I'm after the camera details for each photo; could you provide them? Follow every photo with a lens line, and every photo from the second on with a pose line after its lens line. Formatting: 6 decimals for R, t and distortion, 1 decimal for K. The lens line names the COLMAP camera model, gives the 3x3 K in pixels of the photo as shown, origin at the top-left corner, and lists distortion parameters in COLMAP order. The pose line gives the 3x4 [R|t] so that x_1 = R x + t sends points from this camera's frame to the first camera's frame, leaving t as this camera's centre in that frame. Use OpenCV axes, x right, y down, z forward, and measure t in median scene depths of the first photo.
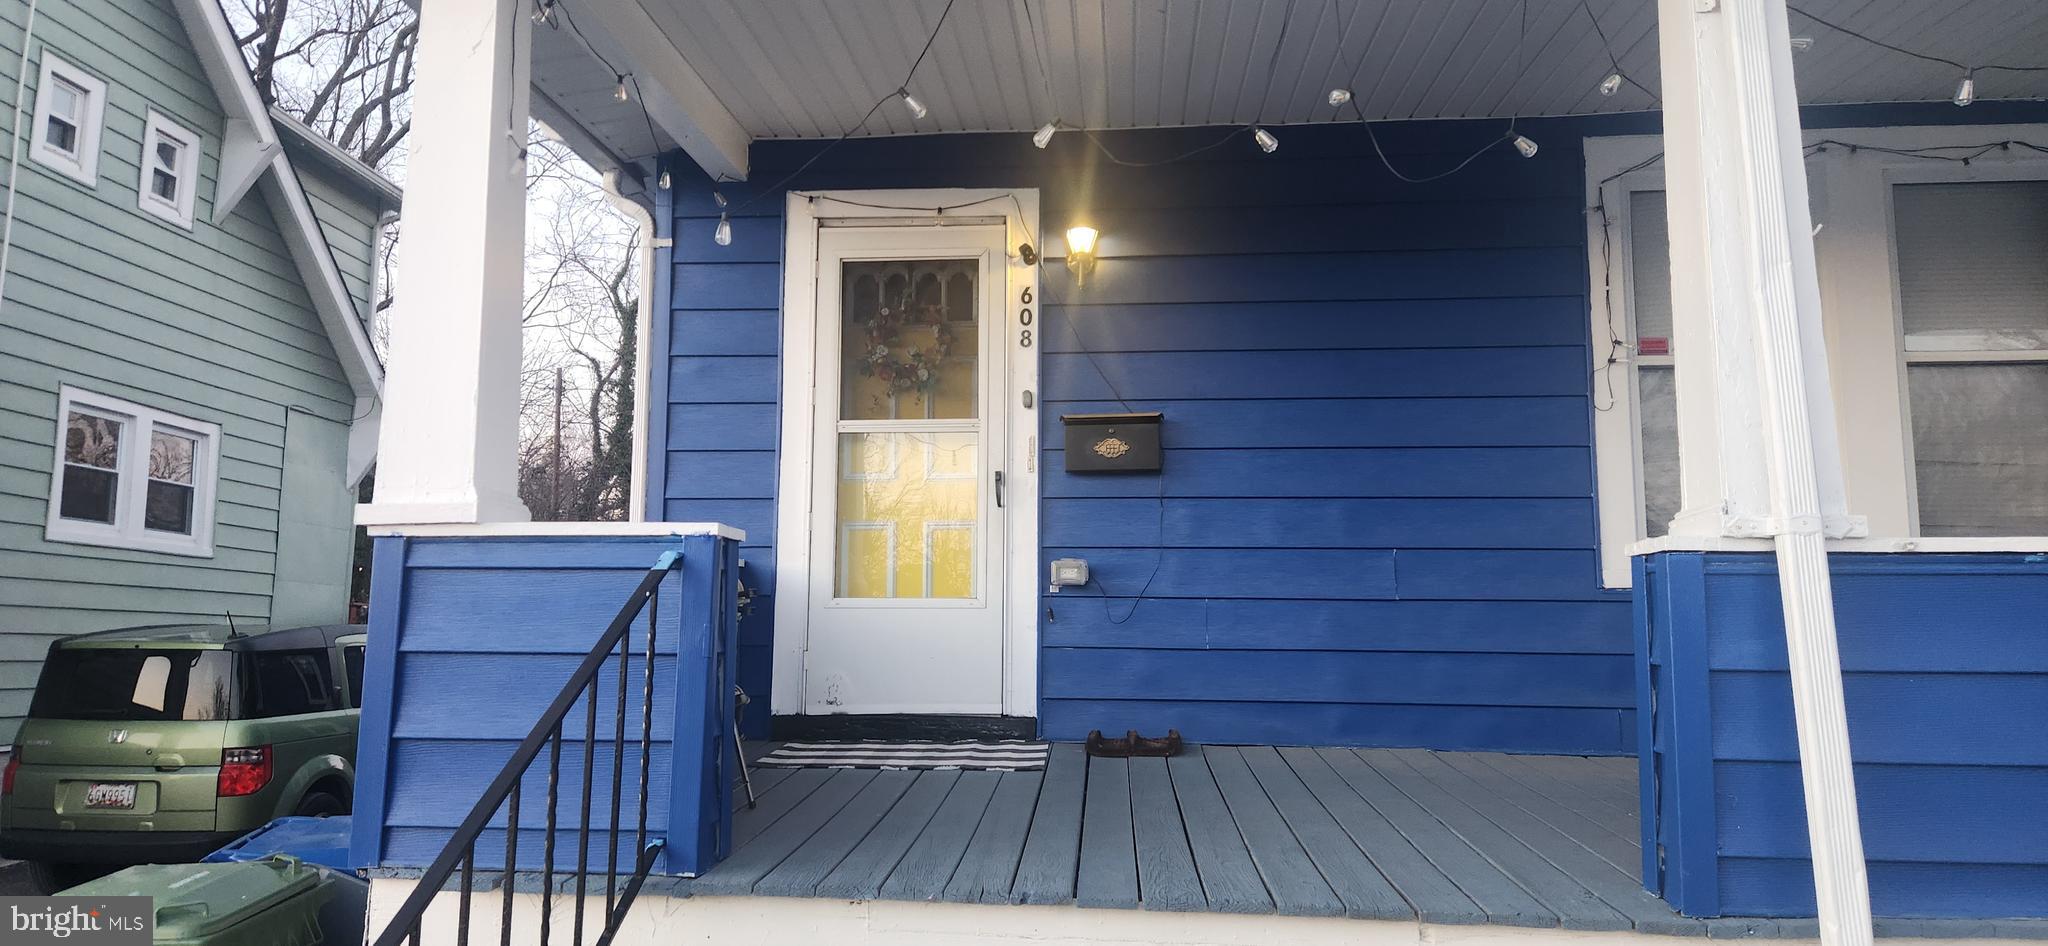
lens RADIAL K [[1376.4, 0, 1024.0], [0, 1376.4, 473.0], [0, 0, 1]] dist [0.094029, -0.104329]
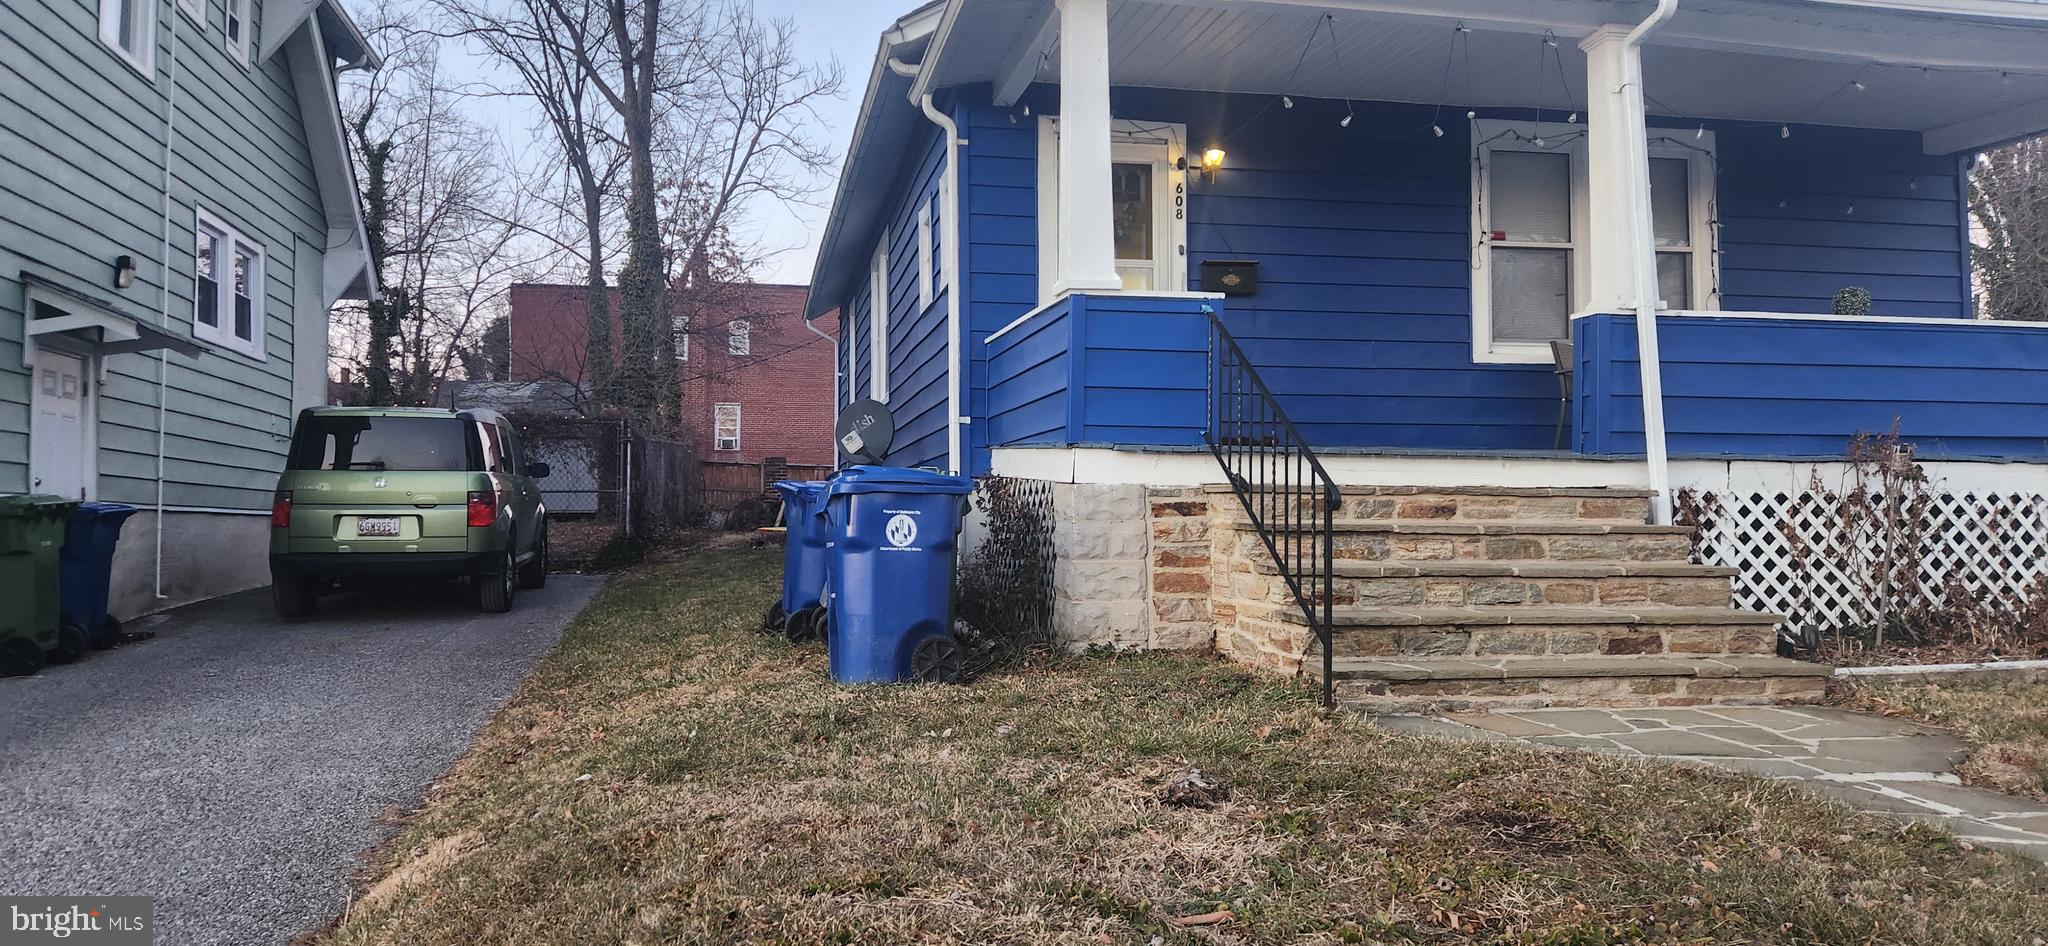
lens RADIAL K [[1376.4, 0, 1024.0], [0, 1376.4, 473.0], [0, 0, 1]] dist [0.094029, -0.104329]
pose [[0.957772, 0.001146, 0.287525, -0.672079], [-0.025843, 0.996288, 0.082115, 0.086356], [-0.286364, -0.086077, 0.954247, -0.605904]]
